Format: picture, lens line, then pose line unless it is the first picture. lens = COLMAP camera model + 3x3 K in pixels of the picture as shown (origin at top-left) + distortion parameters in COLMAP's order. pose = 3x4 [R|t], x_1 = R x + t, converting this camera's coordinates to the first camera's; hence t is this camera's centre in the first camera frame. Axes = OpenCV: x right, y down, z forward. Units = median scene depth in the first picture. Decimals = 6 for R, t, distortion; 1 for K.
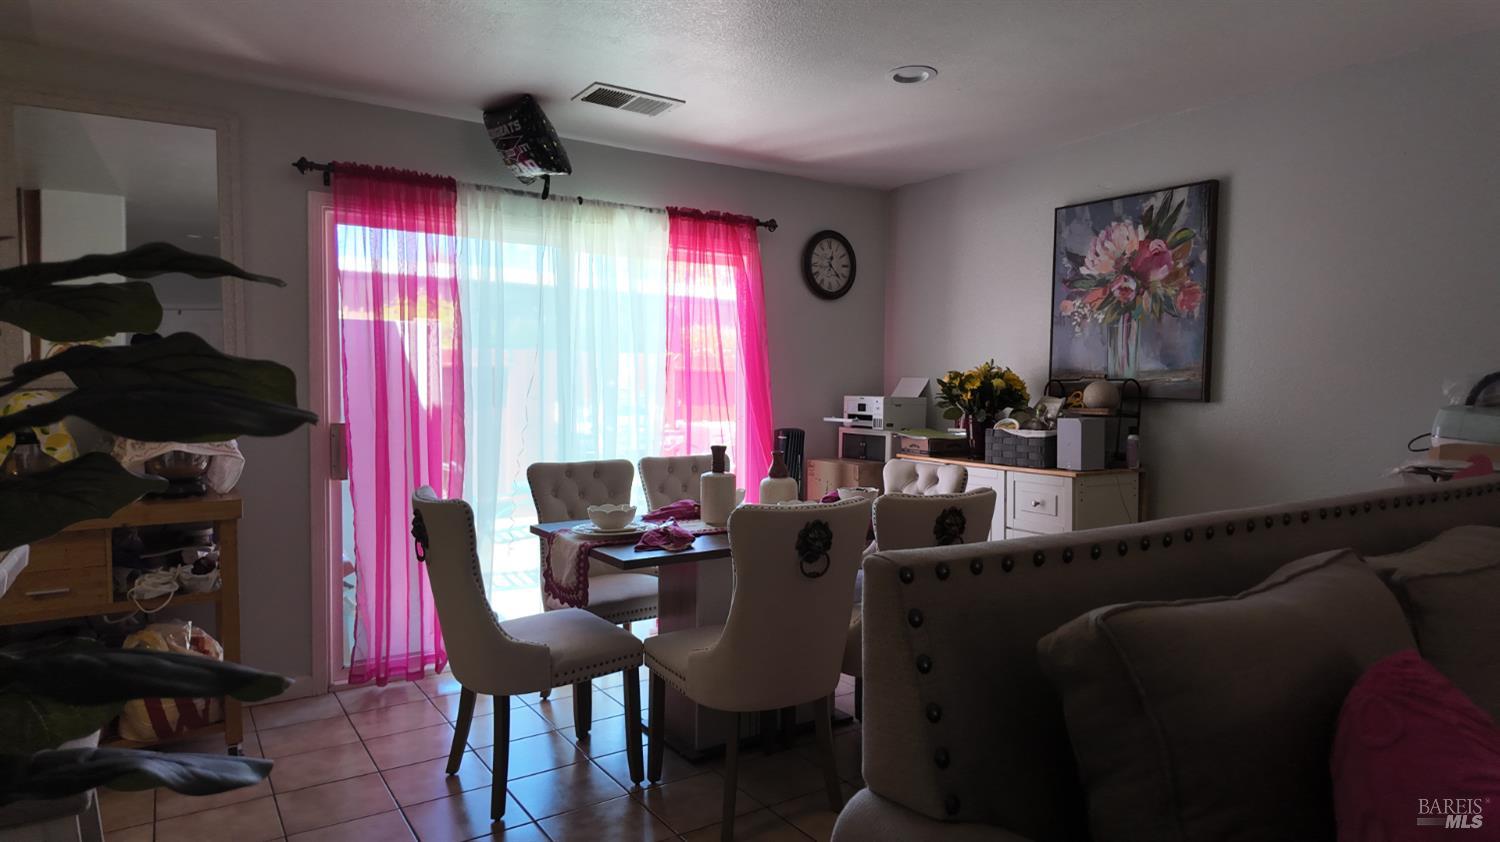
lens RADIAL K [[873.3, 0, 754.1], [0, 873.3, 423.9], [0, 0, 1]] dist [-0.000422, -0.006140]
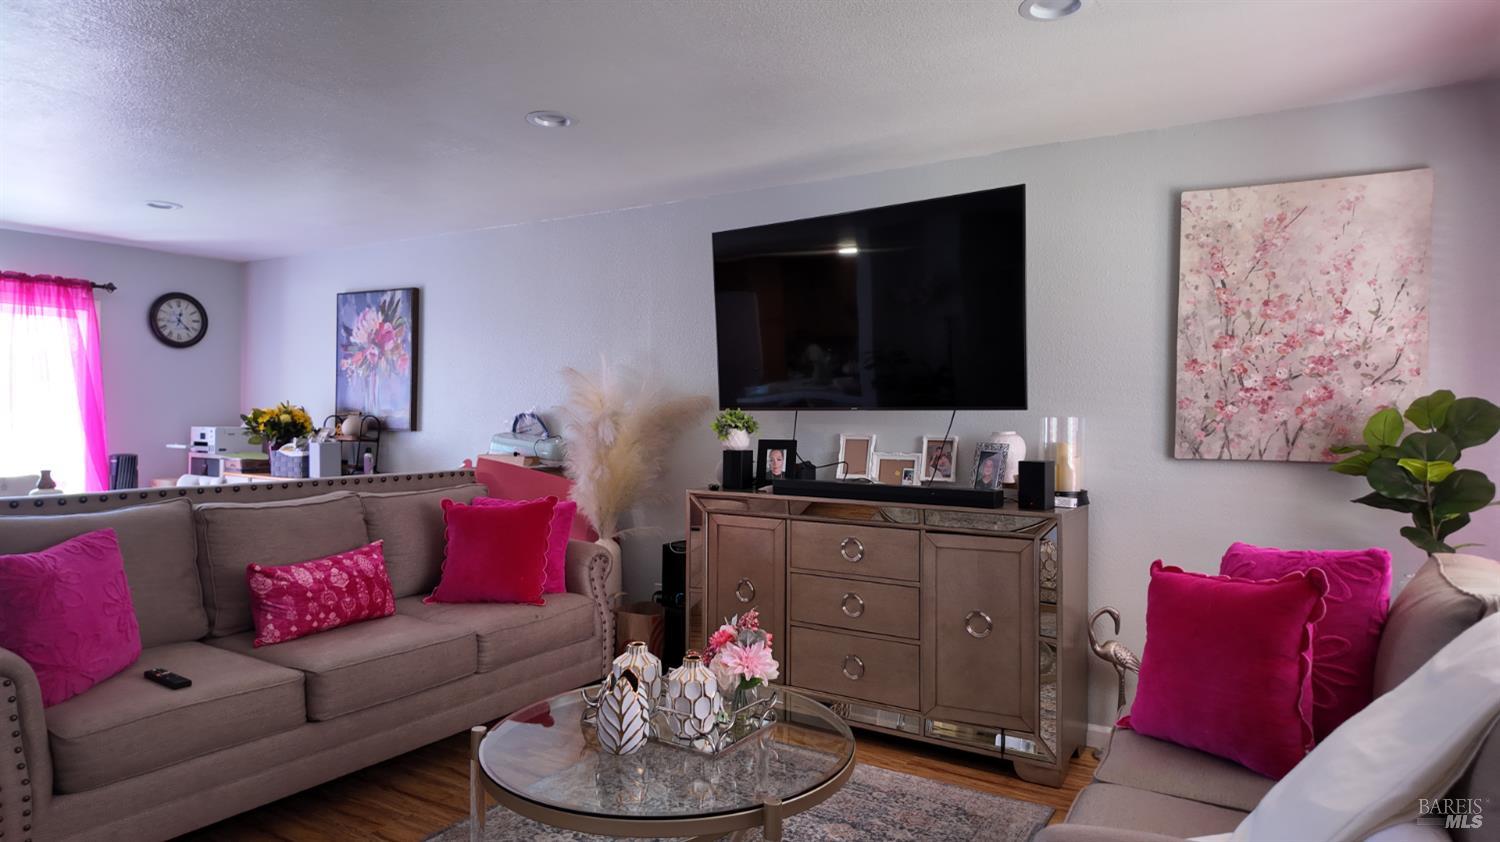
lens RADIAL K [[873.3, 0, 747.7], [0, 873.3, 418.6], [0, 0, 1]] dist [-0.000422, -0.006140]
pose [[0.893389, 0.001783, 0.449280, 0.310882], [0.015540, 0.999271, -0.034865, 0.013761], [-0.449014, 0.038130, 0.892711, -0.554558]]
